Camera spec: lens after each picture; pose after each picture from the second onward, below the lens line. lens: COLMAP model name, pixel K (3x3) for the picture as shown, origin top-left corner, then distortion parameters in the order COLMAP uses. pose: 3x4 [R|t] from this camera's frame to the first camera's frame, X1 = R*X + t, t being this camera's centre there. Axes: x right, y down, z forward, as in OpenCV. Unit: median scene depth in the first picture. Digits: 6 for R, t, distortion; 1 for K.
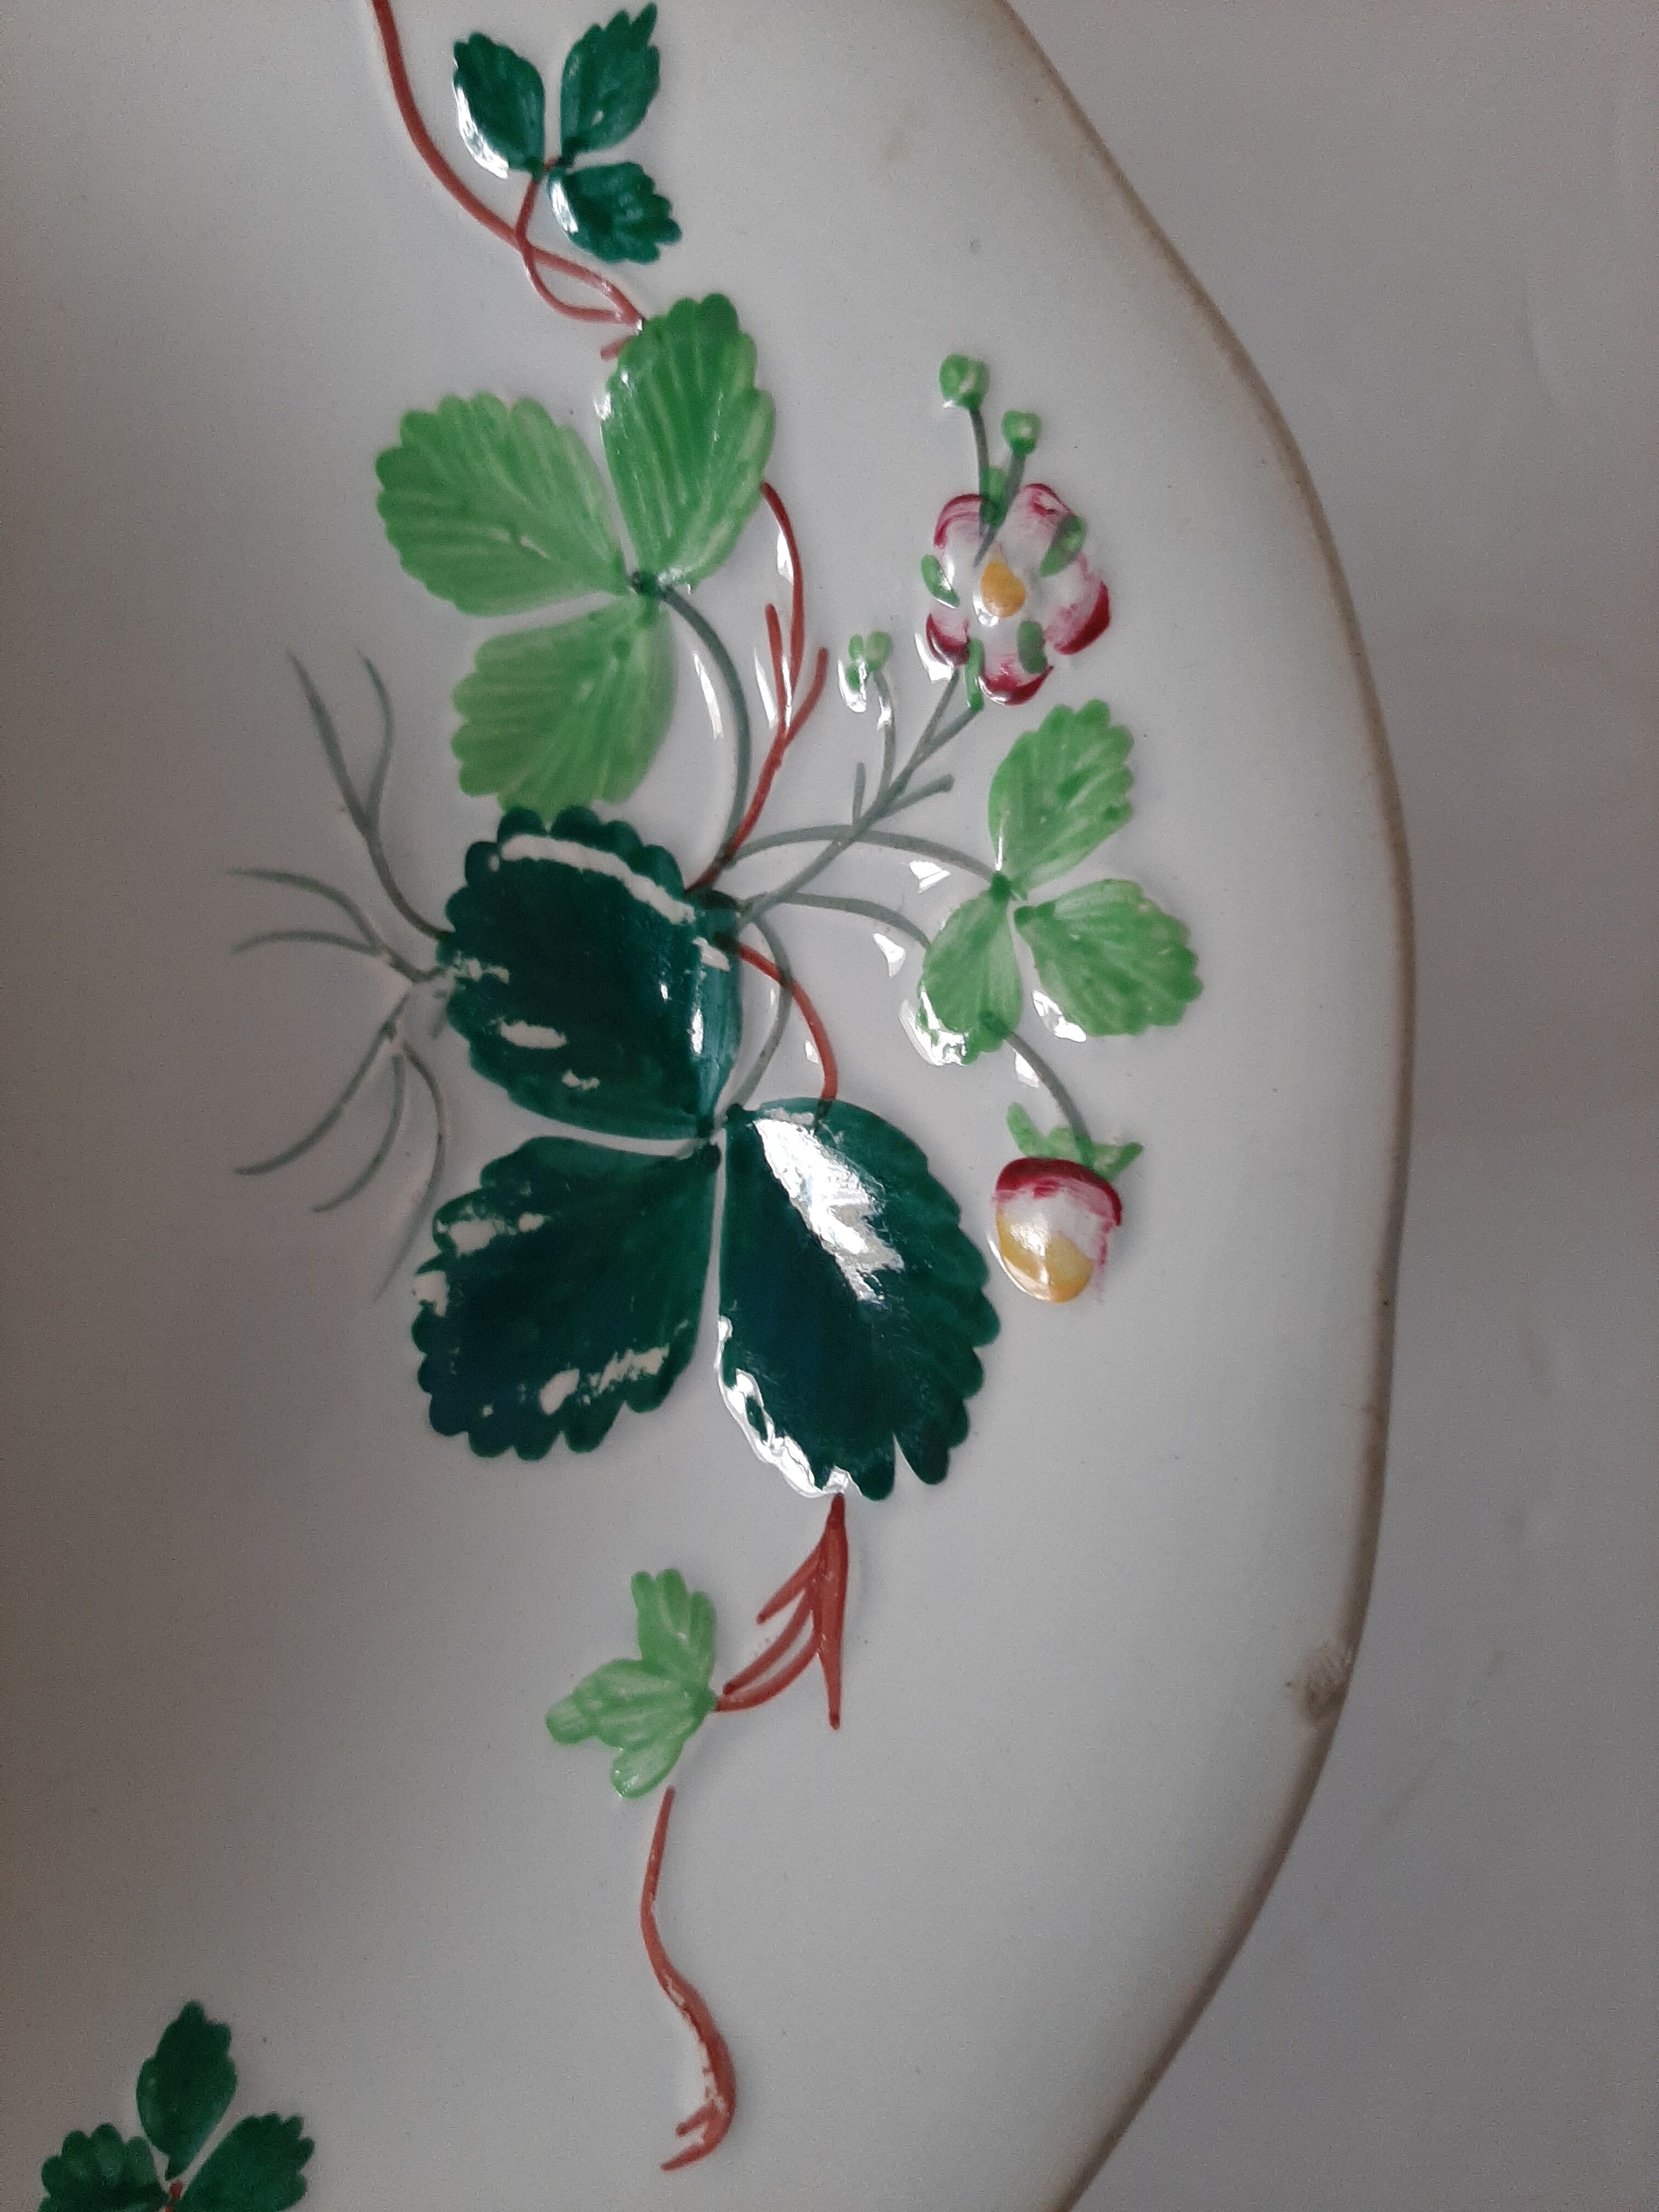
lens RADIAL K [[1785.7, 0, 829.5], [0, 1785.7, 1106.0], [0, 0, 1]] dist [0.059748, -0.204383]
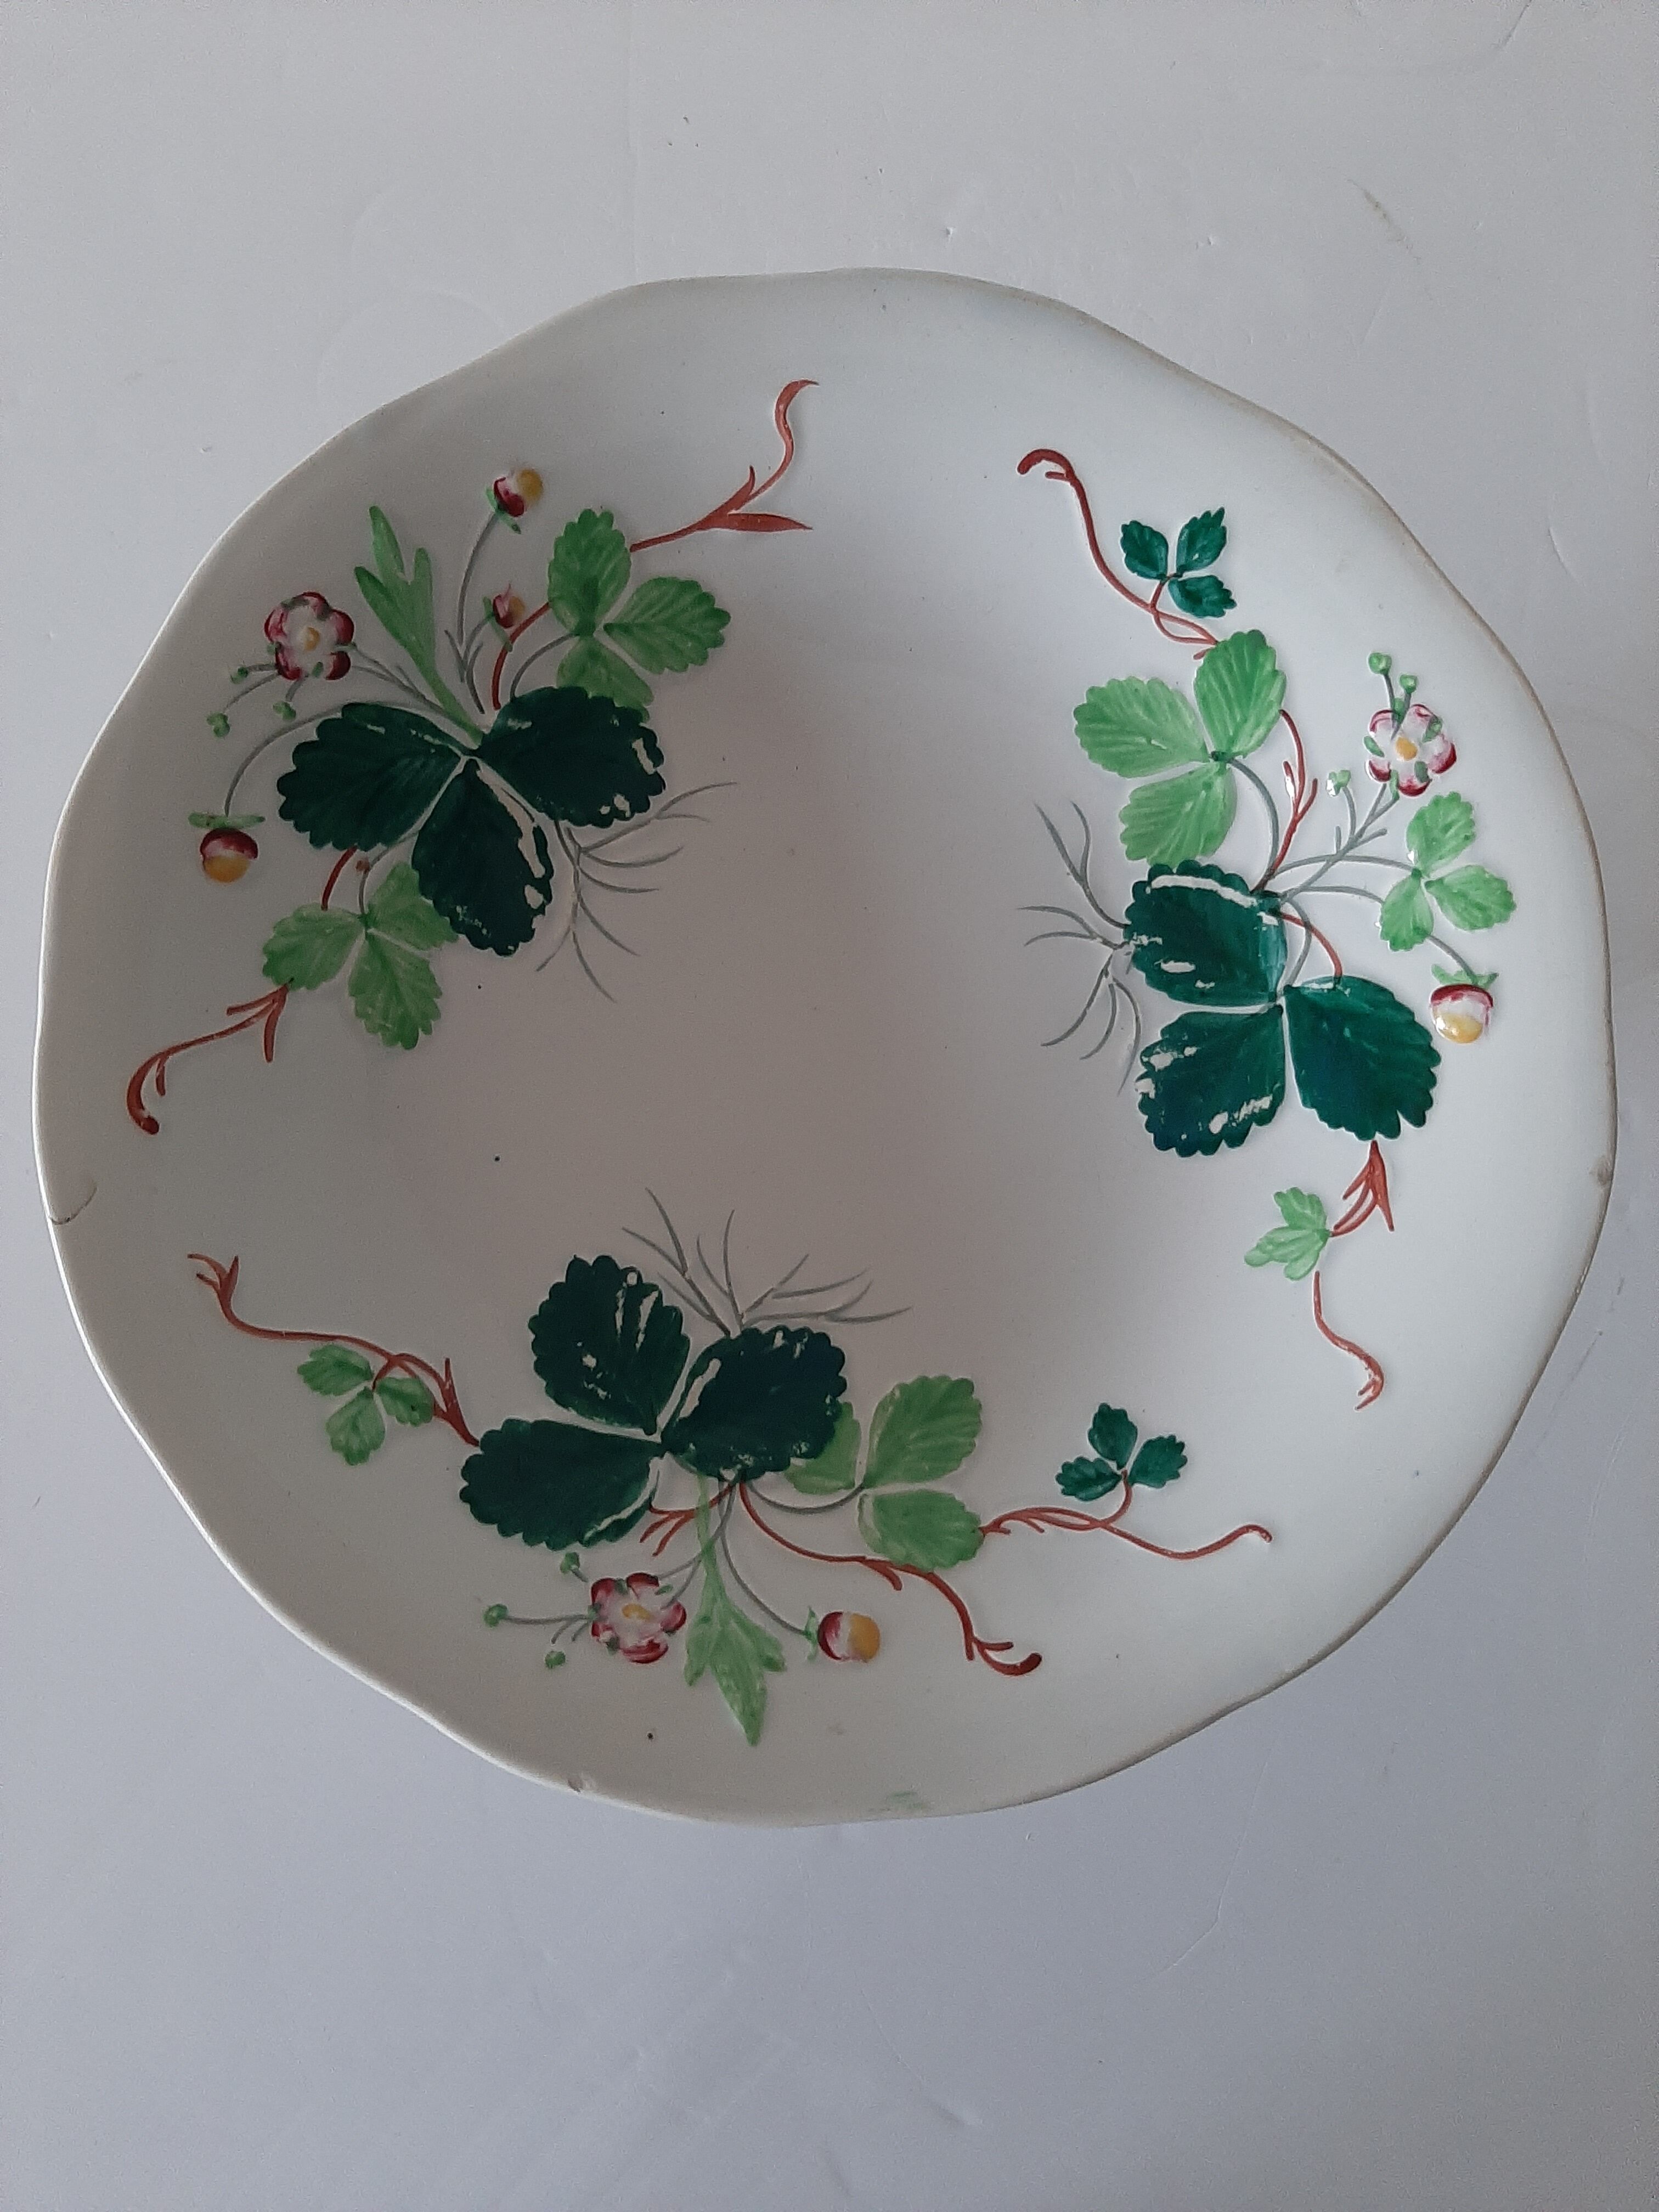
lens RADIAL K [[1696.6, 0, 829.5], [0, 1696.6, 1106.0], [0, 0, 1]] dist [0.137235, -0.449341]
pose [[0.994733, -0.101256, 0.015915, -0.700370], [0.101577, 0.994609, -0.020842, 0.141552], [-0.013718, 0.022349, 0.999656, -1.167329]]
